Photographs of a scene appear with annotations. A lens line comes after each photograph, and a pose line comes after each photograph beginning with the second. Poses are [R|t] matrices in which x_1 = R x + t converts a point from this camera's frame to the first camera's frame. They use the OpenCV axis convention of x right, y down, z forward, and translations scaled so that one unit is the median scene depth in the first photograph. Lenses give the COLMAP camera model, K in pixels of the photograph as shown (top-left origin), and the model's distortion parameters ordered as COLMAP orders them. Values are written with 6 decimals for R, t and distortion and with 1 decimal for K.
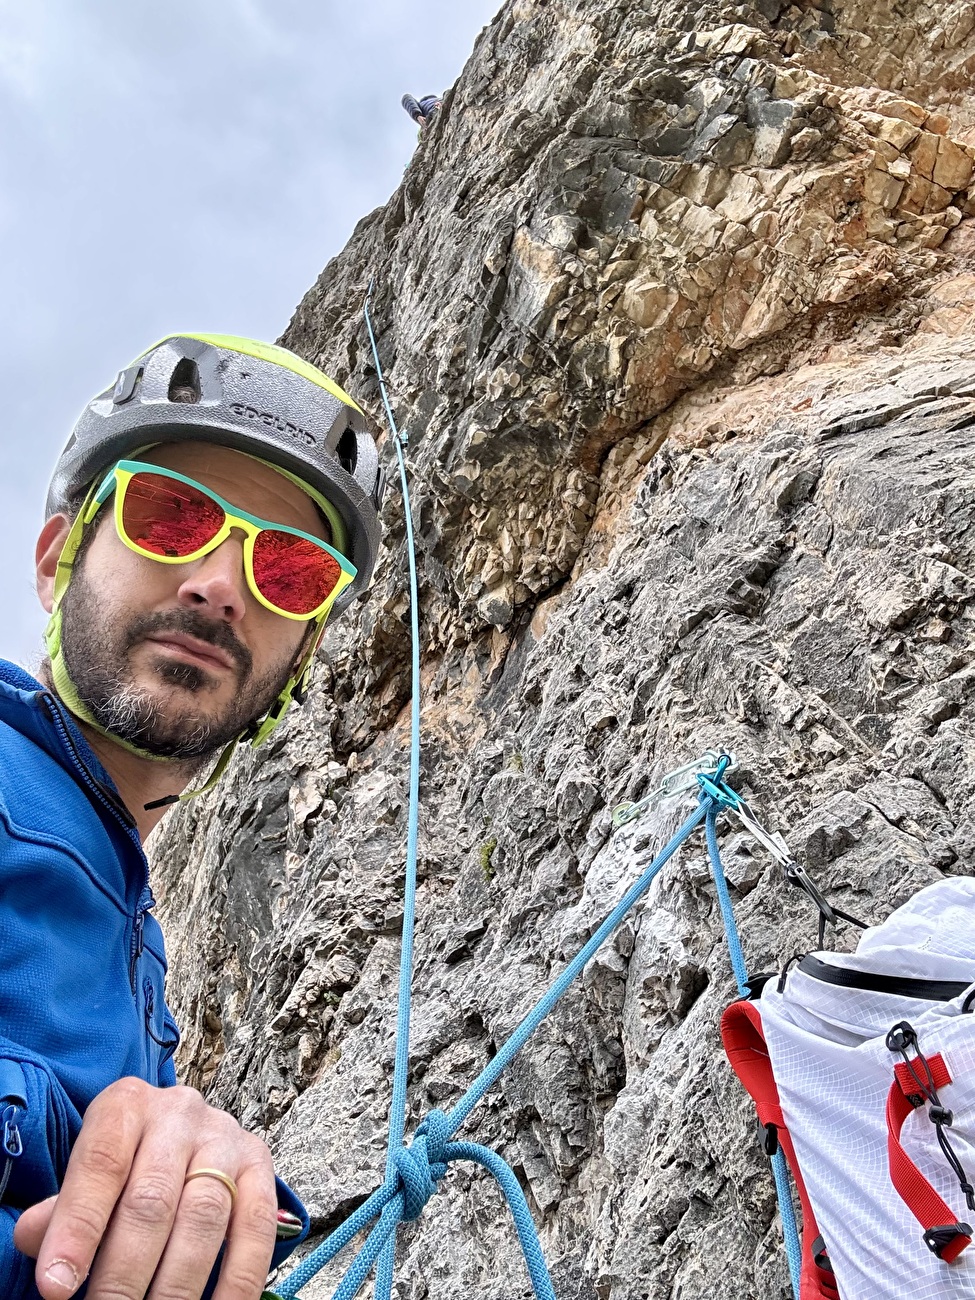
lens RADIAL K [[1153.7, 0, 487.5], [0, 1153.7, 650.0], [0, 0, 1]] dist [0.173098, -0.394255]
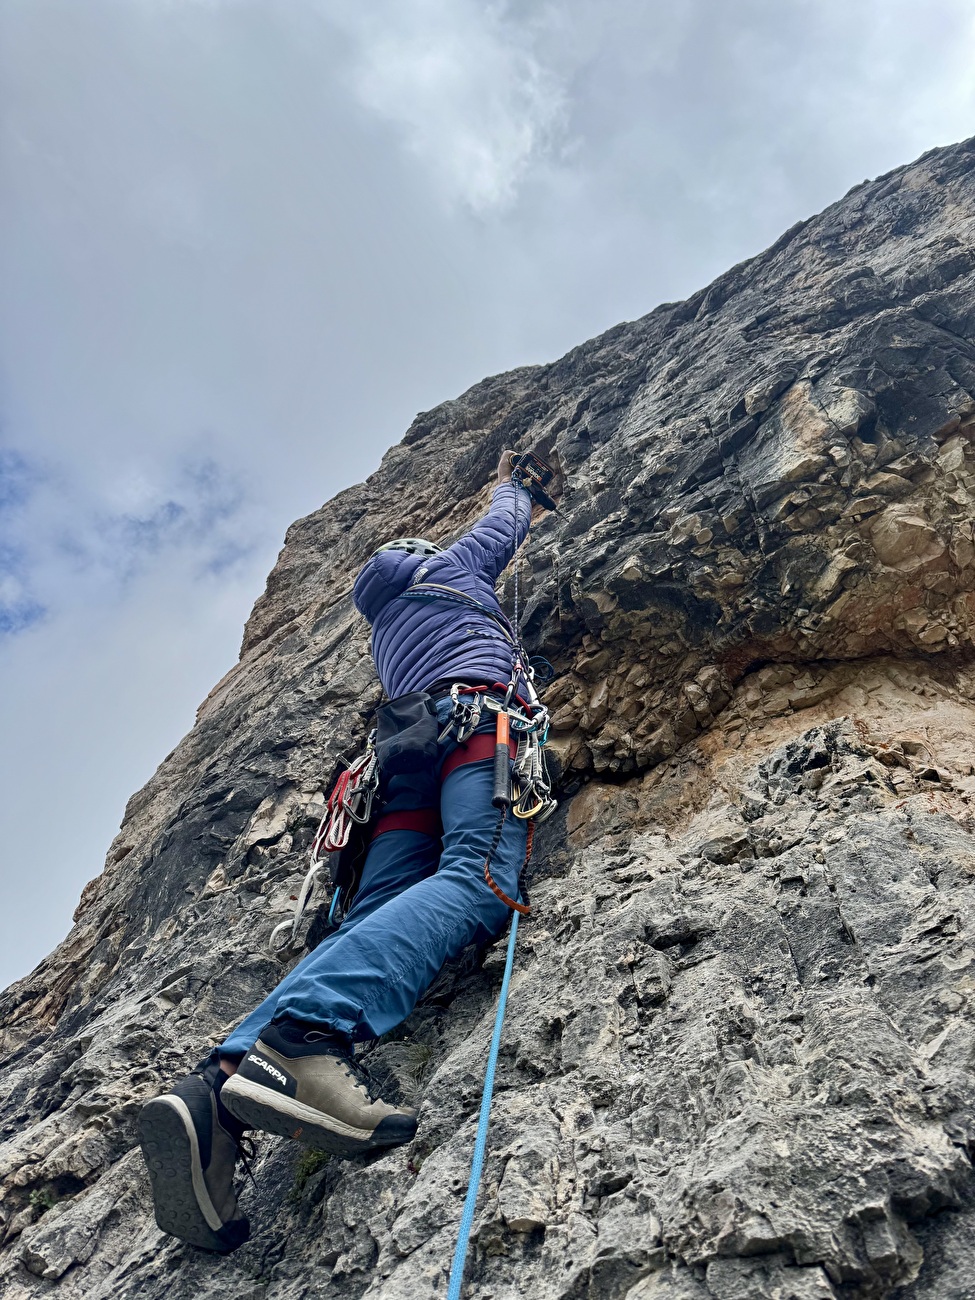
lens RADIAL K [[898.6, 0, 466.6], [0, 898.6, 649.1], [0, 0, 1]] dist [0.156439, -0.317068]
pose [[0.858195, 0.499541, -0.118155, -0.006357], [-0.496032, 0.866258, 0.059573, -0.114558], [0.132111, 0.007484, 0.991207, 0.324345]]
